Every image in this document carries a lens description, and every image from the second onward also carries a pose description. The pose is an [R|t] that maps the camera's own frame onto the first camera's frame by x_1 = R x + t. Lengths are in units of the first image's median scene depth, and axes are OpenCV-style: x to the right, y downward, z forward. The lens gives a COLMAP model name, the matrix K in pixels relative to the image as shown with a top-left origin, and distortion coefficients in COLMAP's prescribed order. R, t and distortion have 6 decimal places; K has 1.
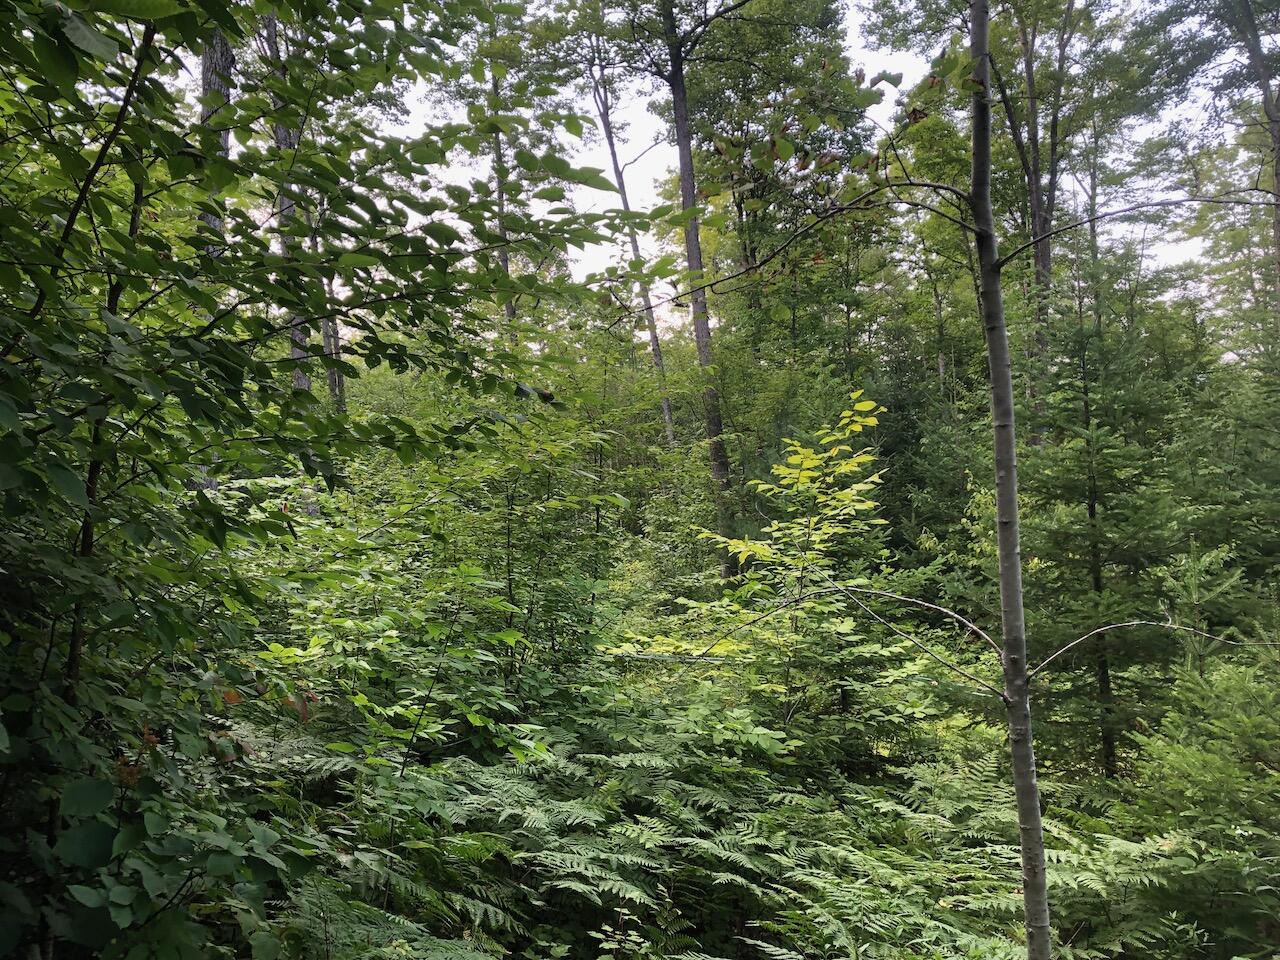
lens RADIAL K [[1047.8, 0, 639.7], [0, 1047.8, 487.9], [0, 0, 1]] dist [0.039242, -0.031927]
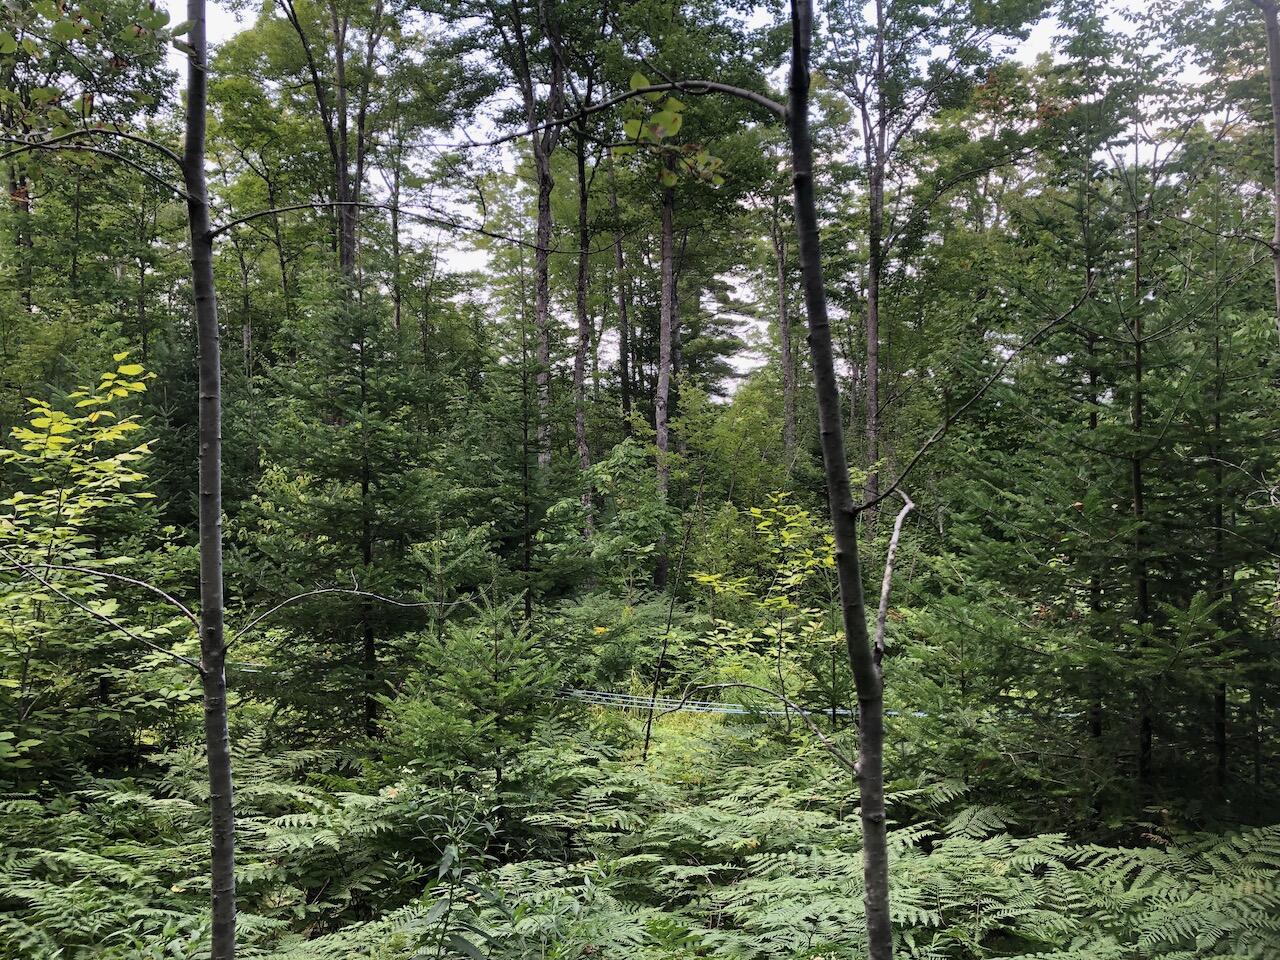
lens RADIAL K [[1047.8, 0, 631.2], [0, 1047.8, 482.5], [0, 0, 1]] dist [0.039242, -0.031927]
pose [[0.807546, 0.028953, 0.589093, 0.021202], [-0.038580, 0.999248, 0.003775, 0.000605], [-0.588541, -0.025776, 0.808056, -0.010632]]
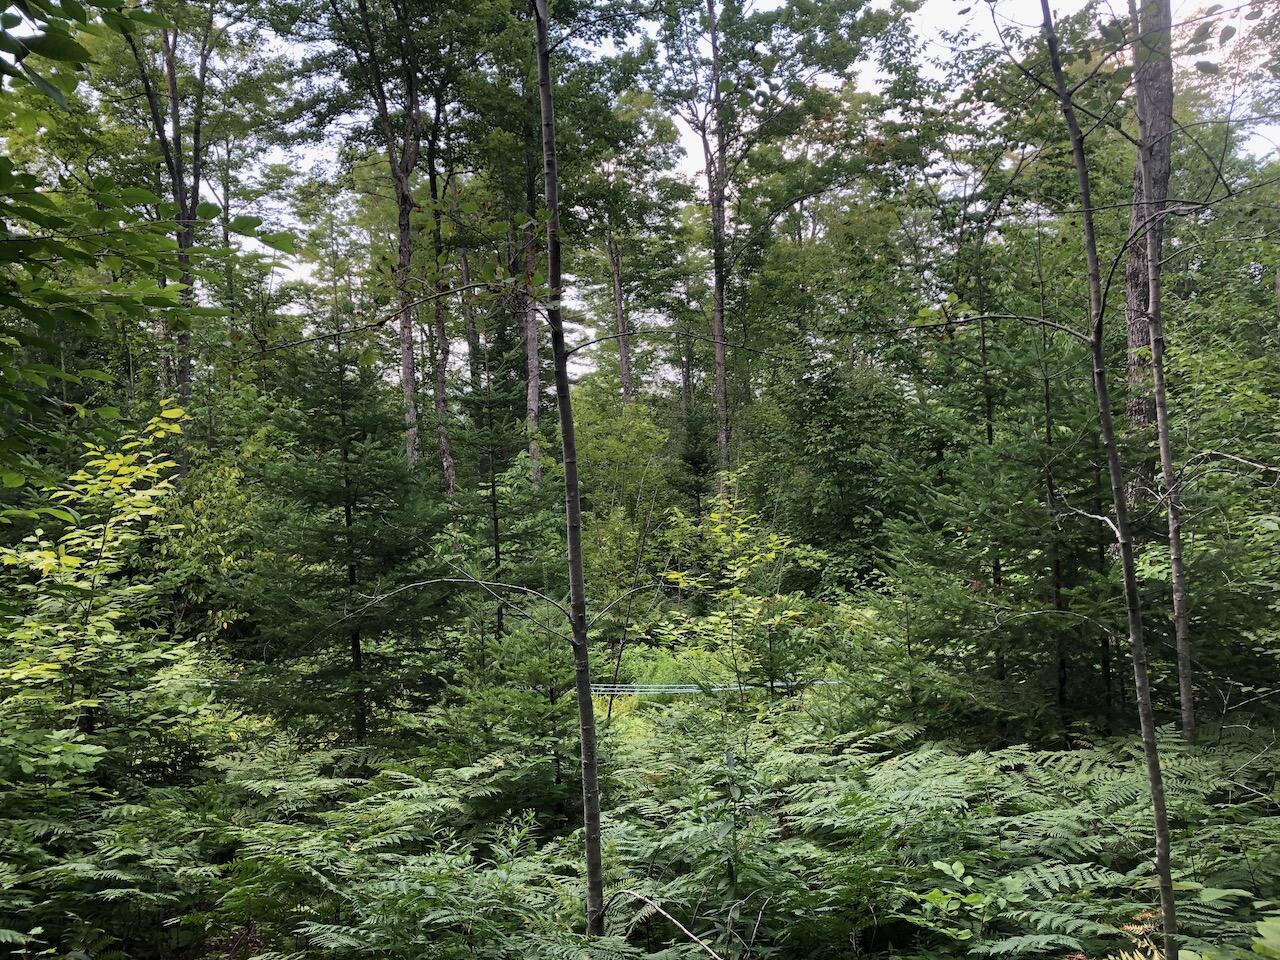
lens RADIAL K [[1047.8, 0, 628.8], [0, 1047.8, 487.6], [0, 0, 1]] dist [0.039242, -0.031927]
pose [[0.695202, -0.001923, 0.718811, -0.176354], [0.000607, 0.999998, 0.002088, -0.006753], [-0.718814, -0.001015, 0.695202, -0.021193]]
